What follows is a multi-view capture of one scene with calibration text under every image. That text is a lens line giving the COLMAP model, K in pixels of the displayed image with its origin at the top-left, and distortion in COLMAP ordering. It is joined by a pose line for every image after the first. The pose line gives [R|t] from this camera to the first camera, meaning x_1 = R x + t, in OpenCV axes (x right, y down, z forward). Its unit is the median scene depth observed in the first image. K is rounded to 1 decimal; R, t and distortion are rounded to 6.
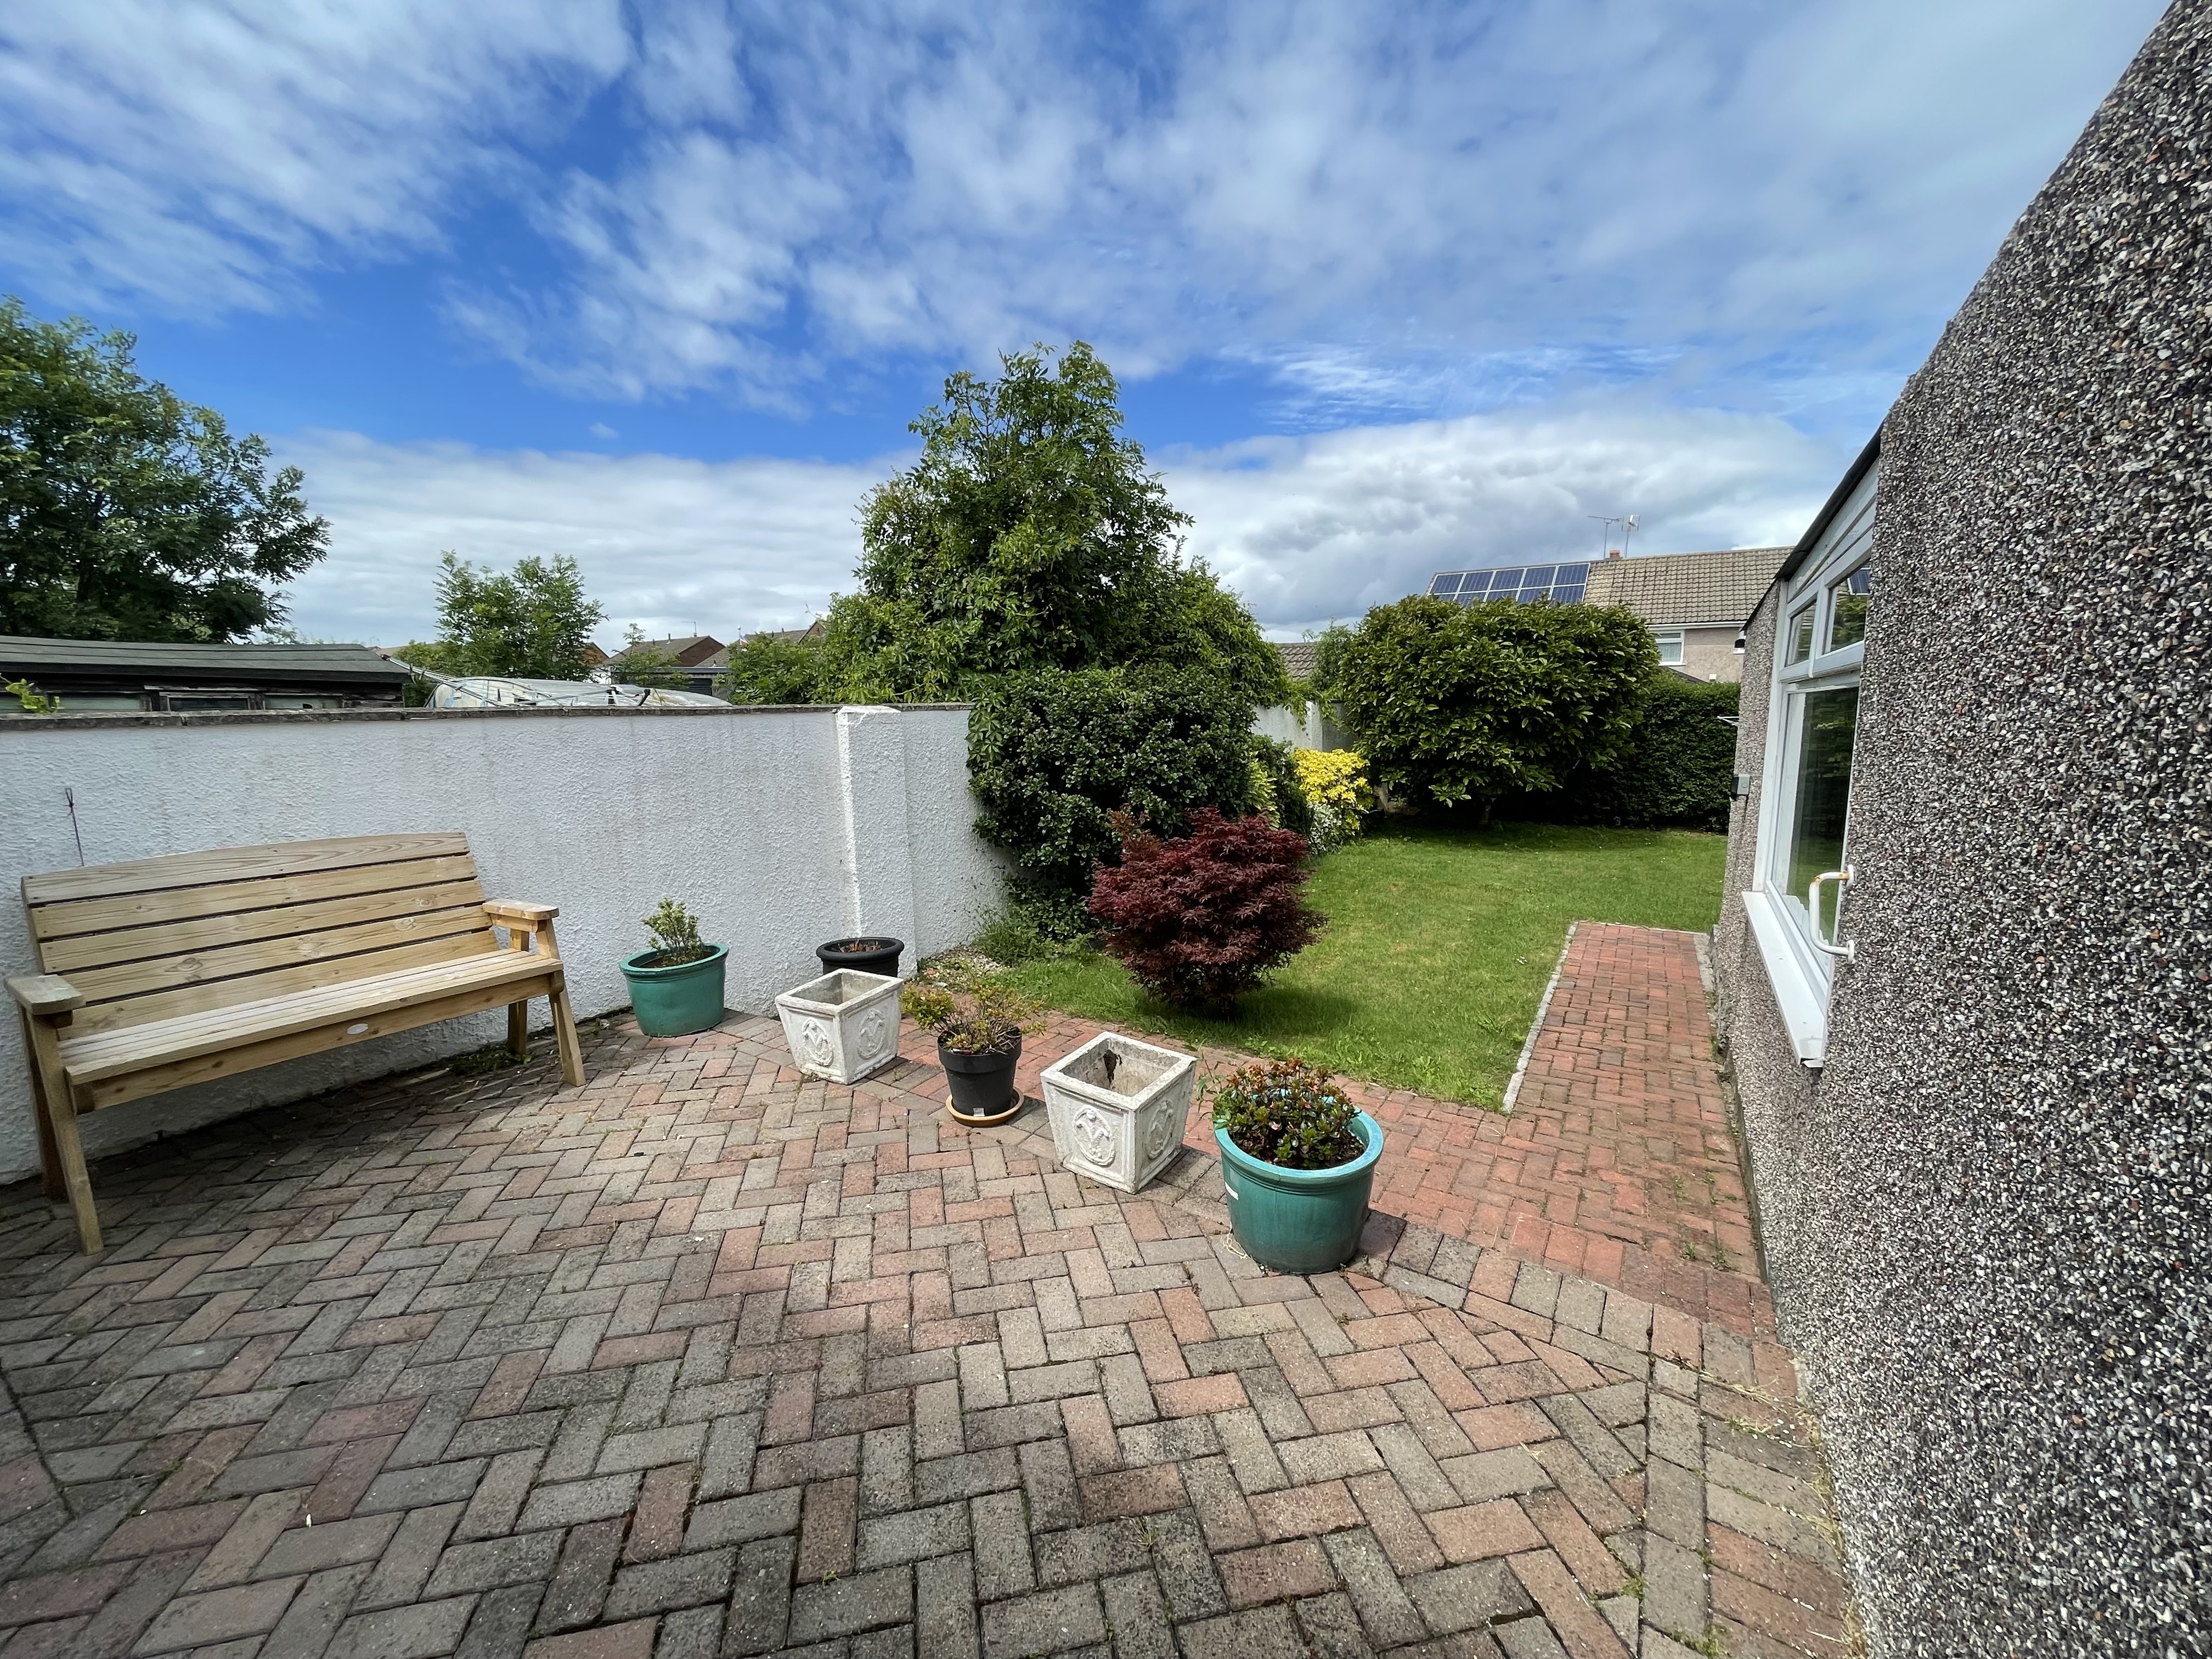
lens RADIAL K [[889.8, 0, 1110.2], [0, 889.8, 853.2], [0, 0, 1]] dist [-0.001821, 0.000126]
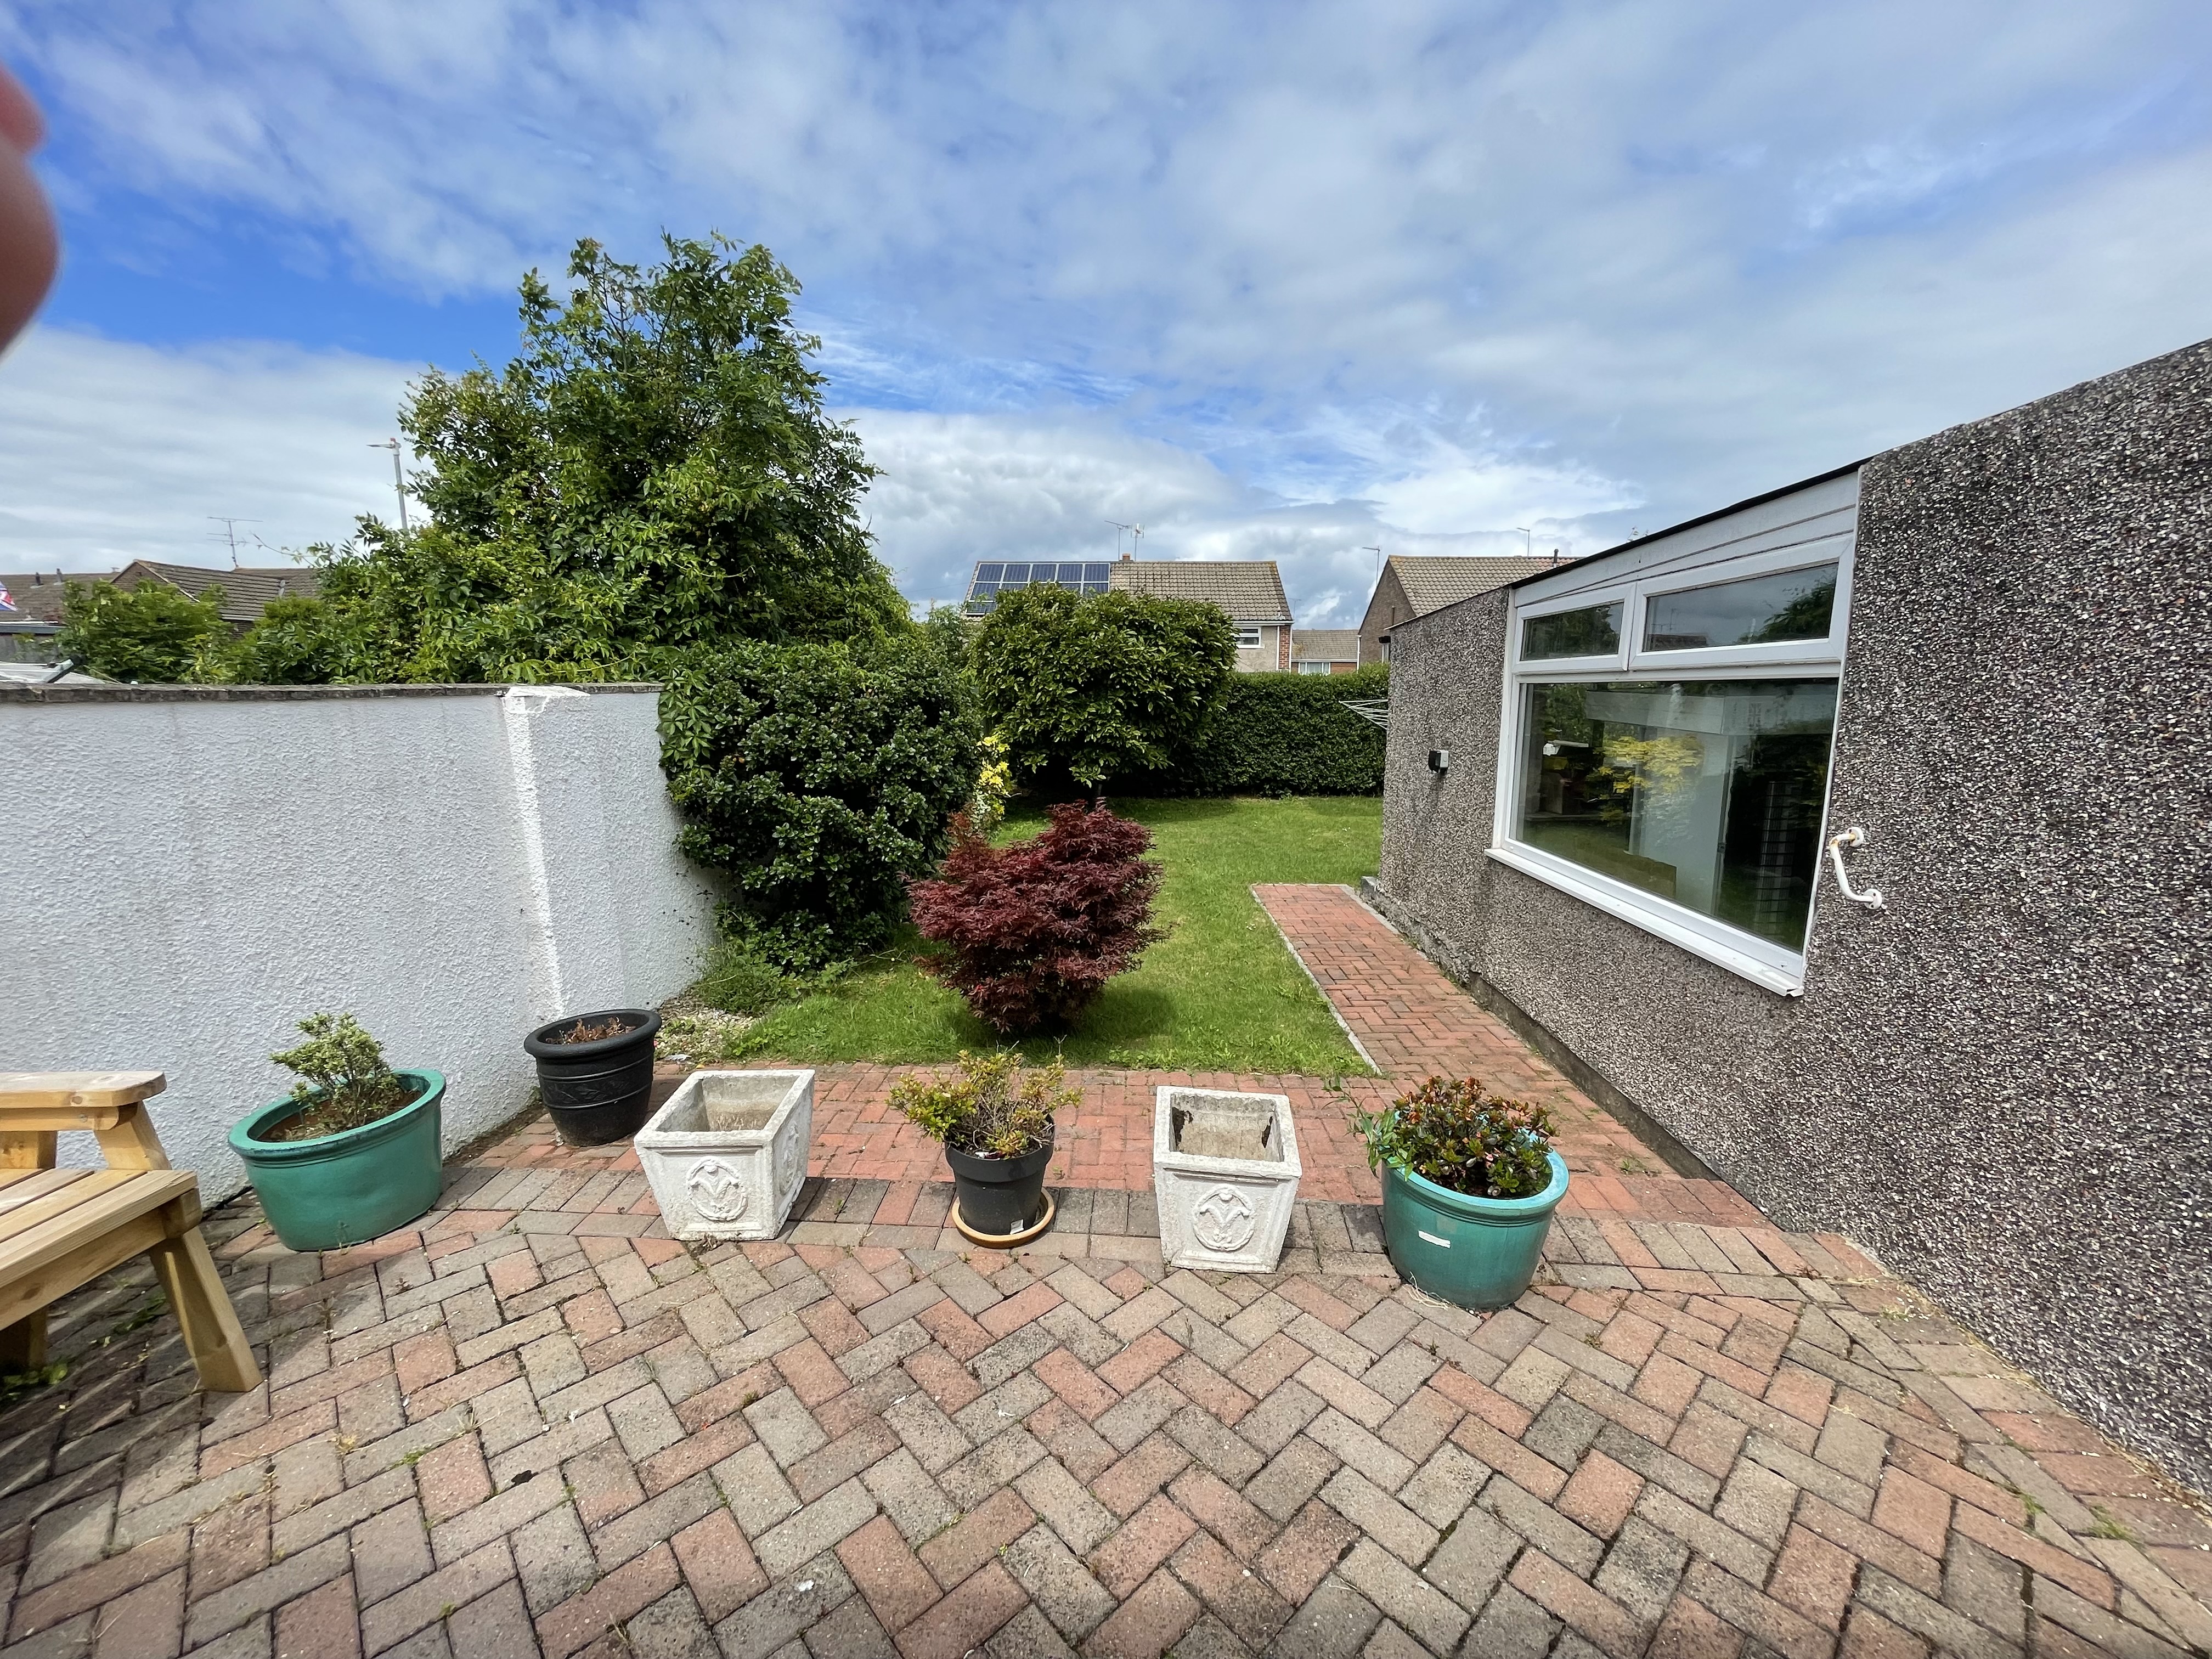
lens RADIAL K [[889.8, 0, 1105.3], [0, 889.8, 843.1], [0, 0, 1]] dist [-0.001821, 0.000126]
pose [[0.865584, -0.079458, 0.494420, -0.127741], [0.075766, 0.996745, 0.027542, -0.014629], [-0.494999, 0.013620, 0.868787, 0.088880]]
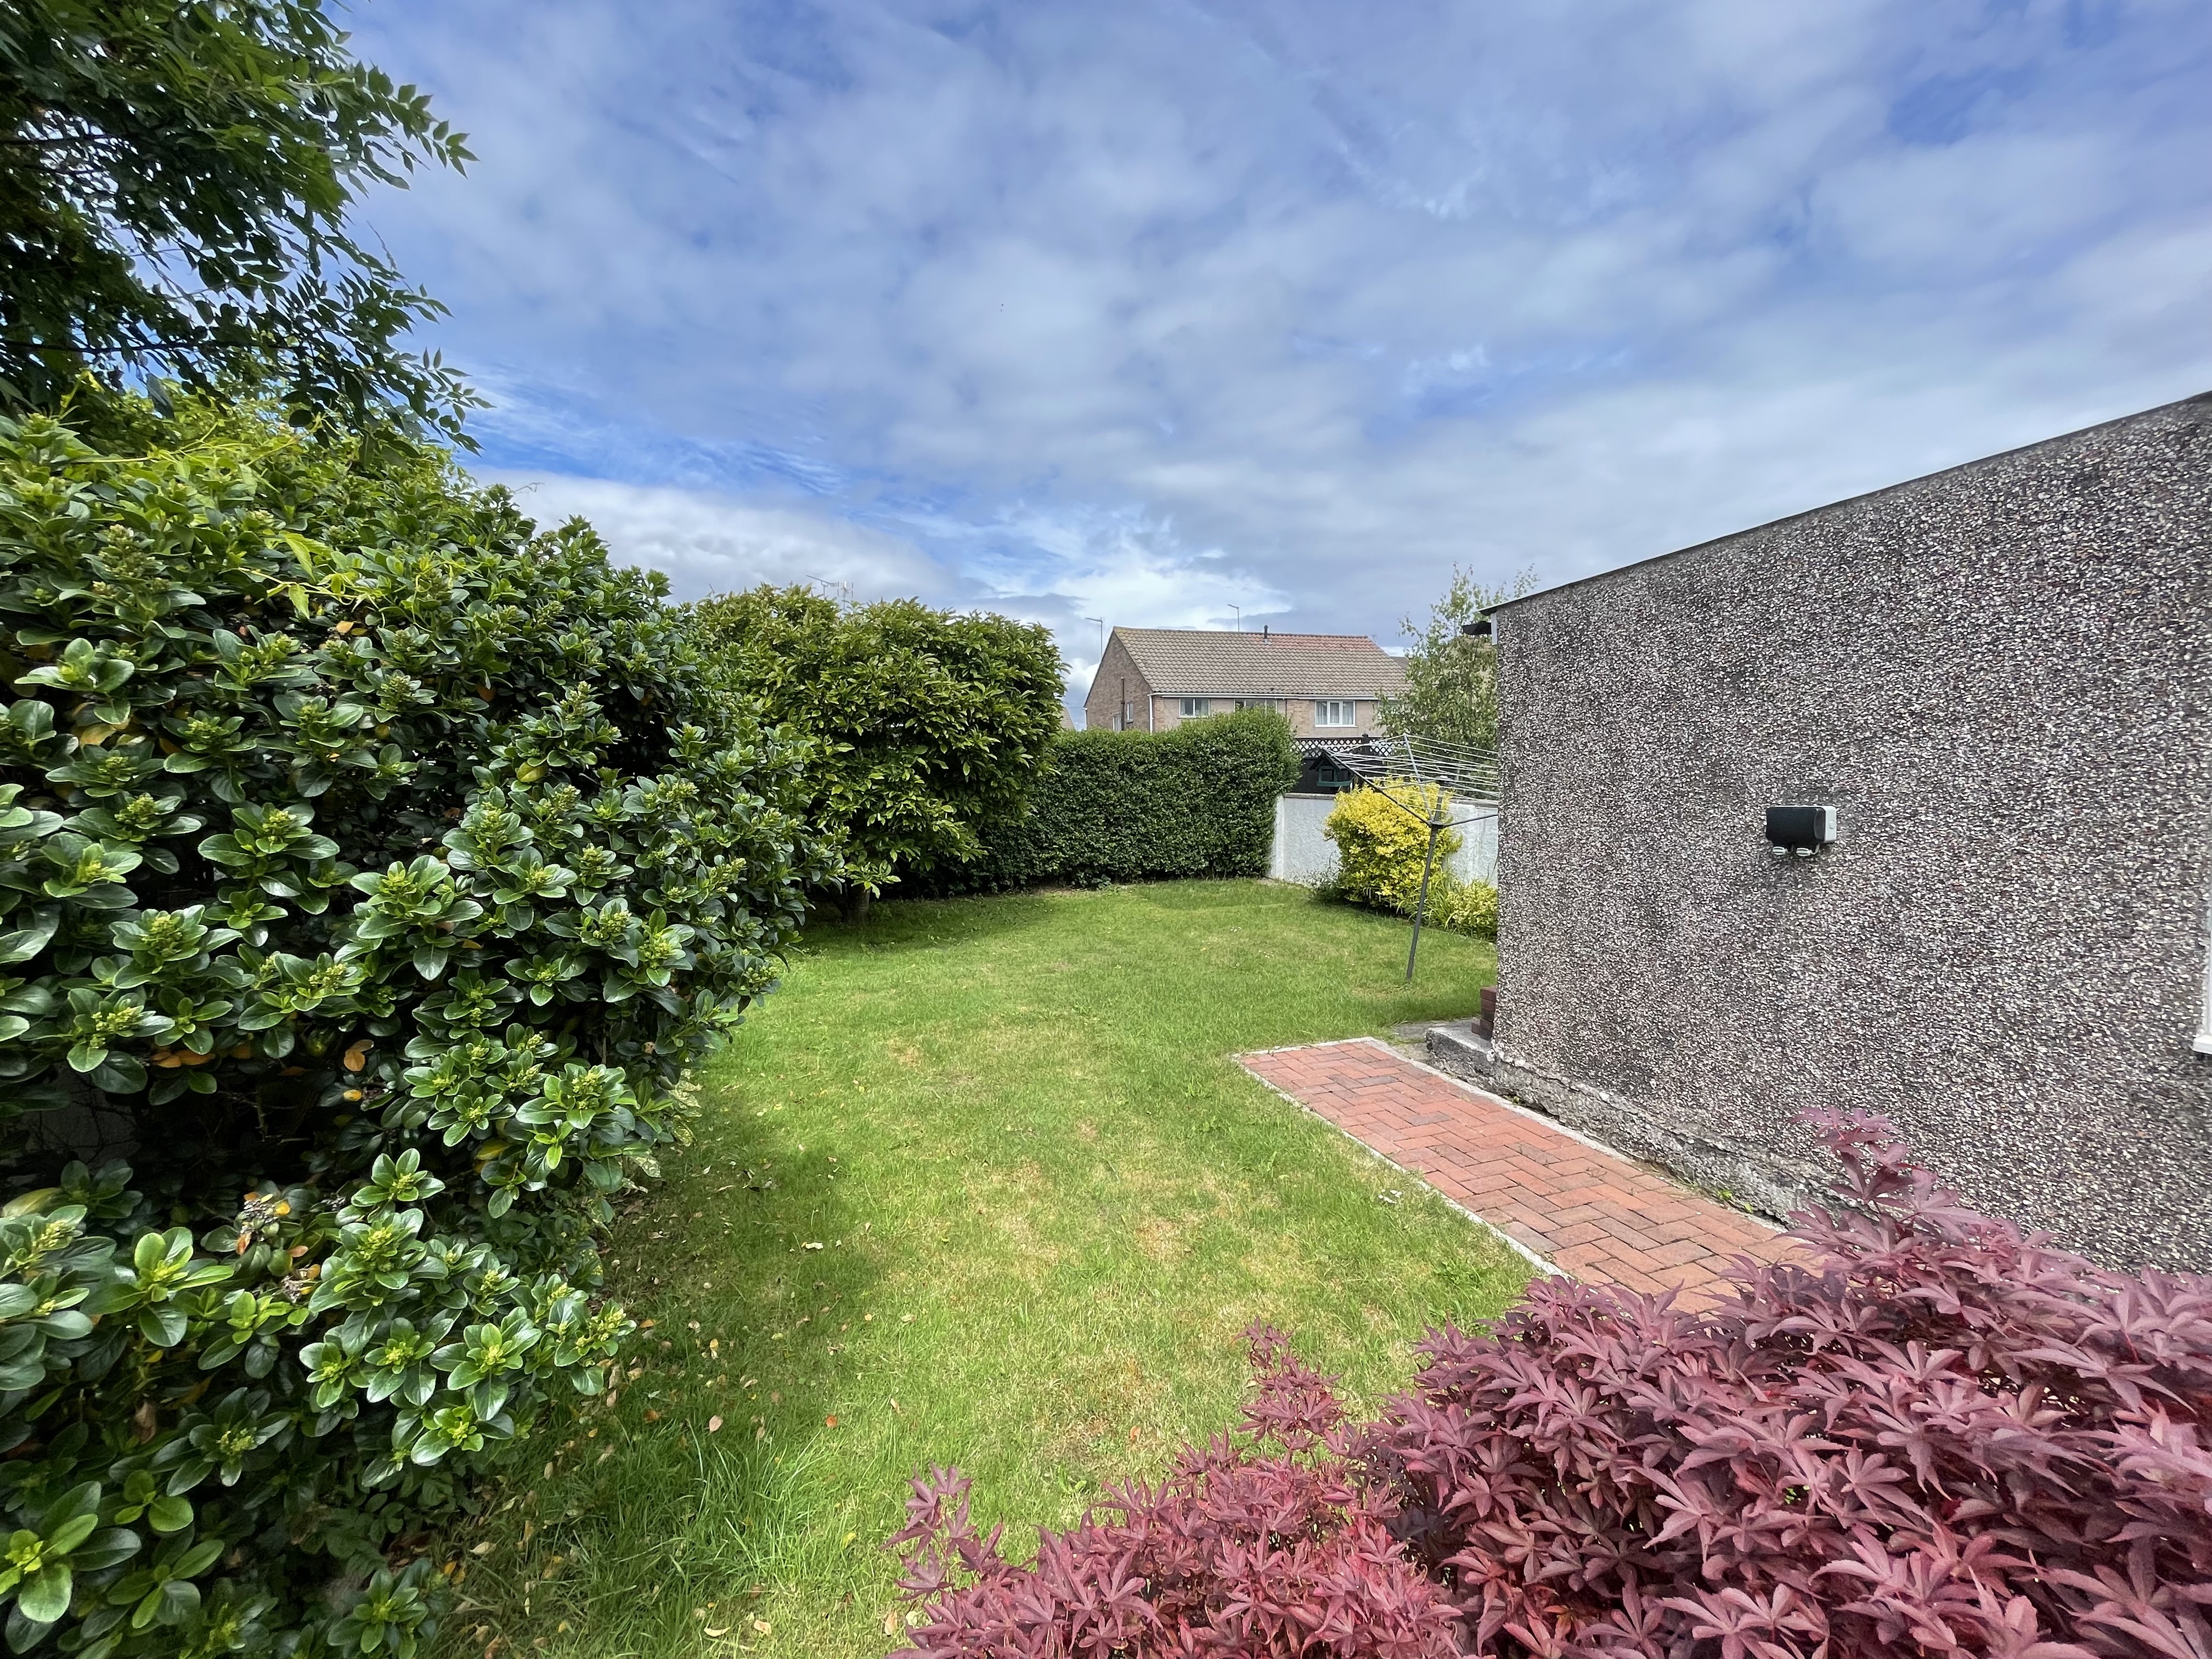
lens RADIAL K [[889.8, 0, 1104.9], [0, 889.8, 824.2], [0, 0, 1]] dist [-0.001821, 0.000126]
pose [[0.648470, -0.054291, 0.759302, -0.011759], [0.137562, 0.989390, -0.046739, -0.052347], [-0.748708, 0.134760, 0.649058, 0.446523]]
